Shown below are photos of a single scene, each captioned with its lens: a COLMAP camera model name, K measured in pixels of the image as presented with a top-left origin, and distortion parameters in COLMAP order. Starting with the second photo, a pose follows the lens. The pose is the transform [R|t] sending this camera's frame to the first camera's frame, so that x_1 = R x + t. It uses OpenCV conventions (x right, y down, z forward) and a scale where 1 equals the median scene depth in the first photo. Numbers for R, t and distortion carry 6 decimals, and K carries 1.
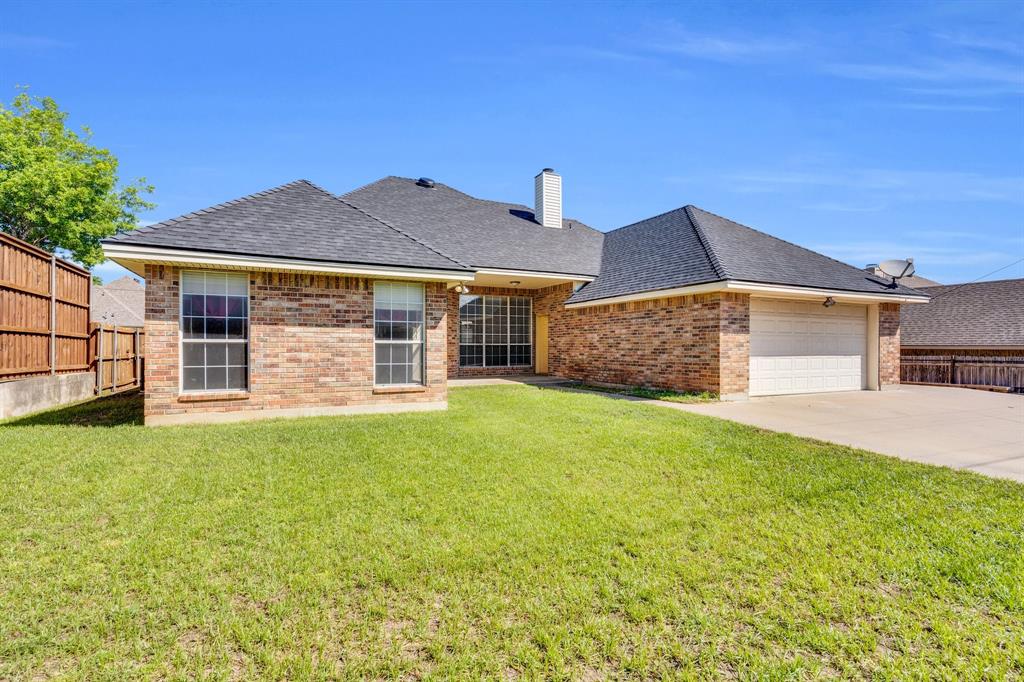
lens RADIAL K [[494.1, 0, 512.2], [0, 494.1, 346.2], [0, 0, 1]] dist [0.007753, -0.004099]
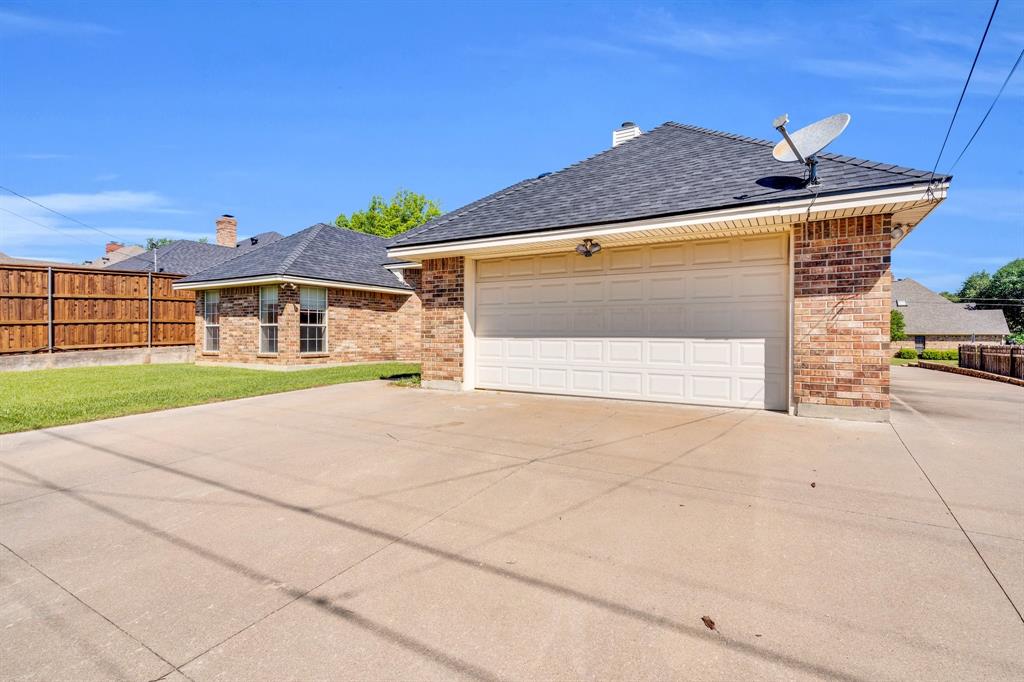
lens RADIAL K [[494.1, 0, 518.7], [0, 494.1, 339.2], [0, 0, 1]] dist [0.007753, -0.004099]
pose [[0.548799, 0.005379, -0.835937, 1.229379], [-0.002818, 0.999986, 0.004584, 0.022198], [0.835950, -0.000160, 0.548806, 0.667405]]
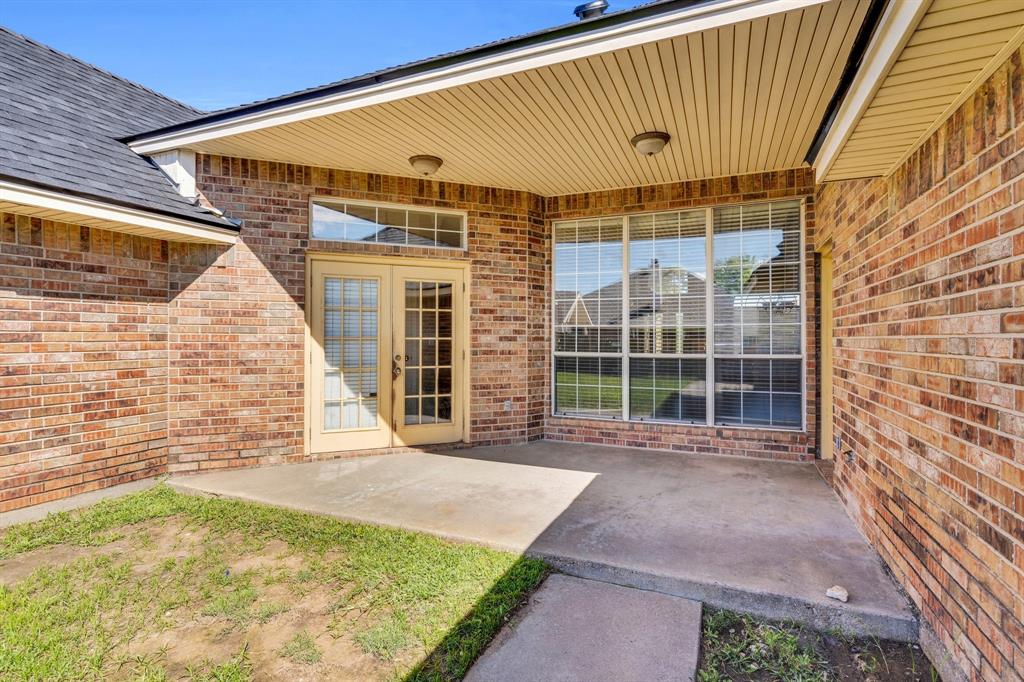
lens RADIAL K [[494.1, 0, 516.6], [0, 494.1, 333.5], [0, 0, 1]] dist [0.007753, -0.004099]
pose [[0.651286, -0.005055, -0.758816, 0.254841], [-0.002197, 0.999961, -0.008546, -0.025529], [0.758829, 0.007233, 0.651249, 1.146898]]
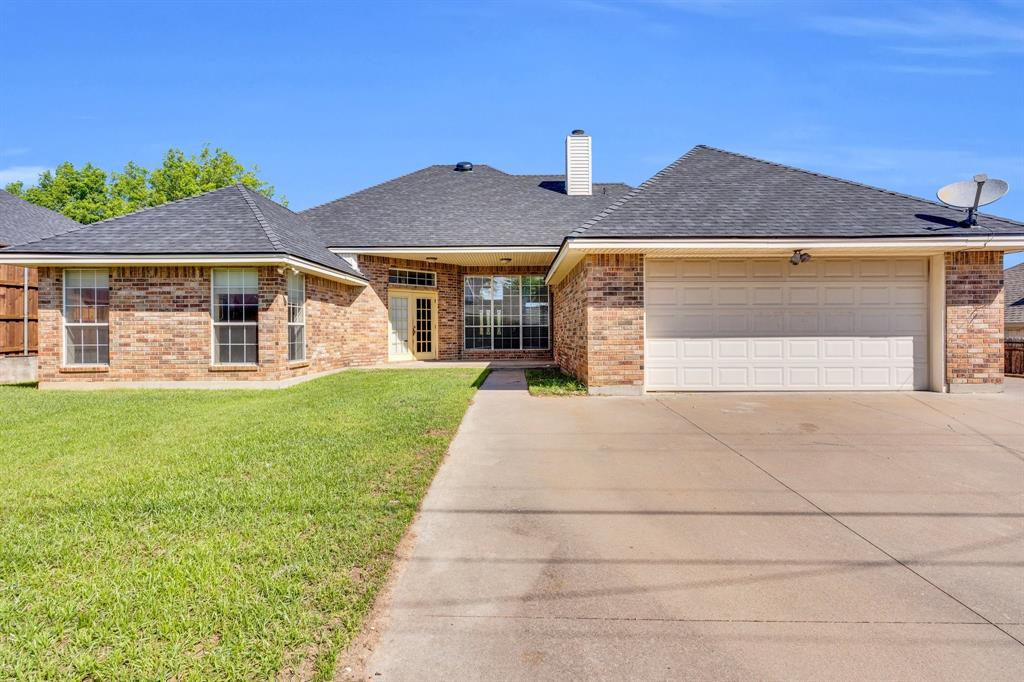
lens RADIAL K [[494.1, 0, 519.3], [0, 494.1, 333.3], [0, 0, 1]] dist [0.007753, -0.004099]
pose [[0.899020, -0.004817, -0.437881, 0.661987], [0.007493, 0.999962, 0.004384, 0.009797], [0.437843, -0.007223, 0.899022, 0.251694]]
